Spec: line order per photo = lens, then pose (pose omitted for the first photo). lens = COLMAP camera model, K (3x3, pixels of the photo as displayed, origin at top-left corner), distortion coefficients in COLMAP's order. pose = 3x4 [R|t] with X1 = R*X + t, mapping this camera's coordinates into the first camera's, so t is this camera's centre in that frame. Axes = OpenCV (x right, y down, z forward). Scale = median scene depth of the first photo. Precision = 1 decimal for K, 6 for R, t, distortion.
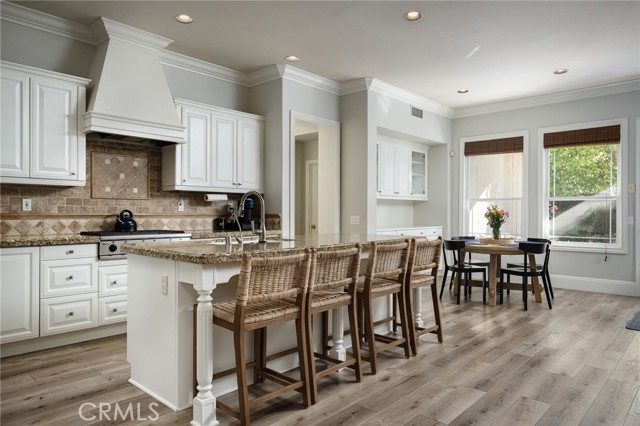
lens RADIAL K [[423.4, 0, 319.0], [0, 423.4, 212.2], [0, 0, 1]] dist [-0.002823, 0.007257]
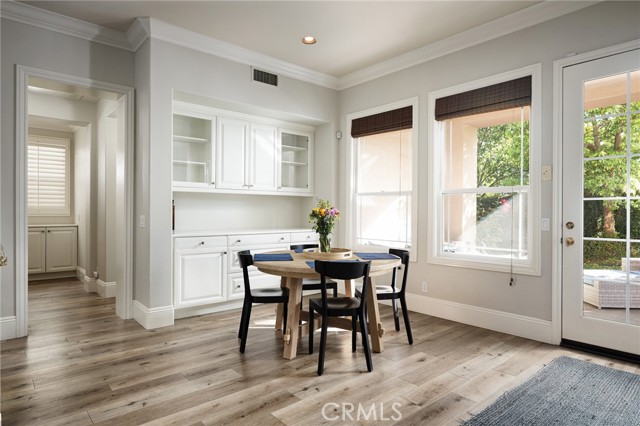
lens RADIAL K [[386.4, 0, 320.5], [0, 386.4, 212.4], [0, 0, 1]] dist [0.027983, -0.000020]
pose [[0.994396, 0.001456, -0.105707, 0.396637], [-0.001102, 0.999994, 0.003403, 0.000401], [0.105711, -0.003268, 0.994392, 0.326074]]
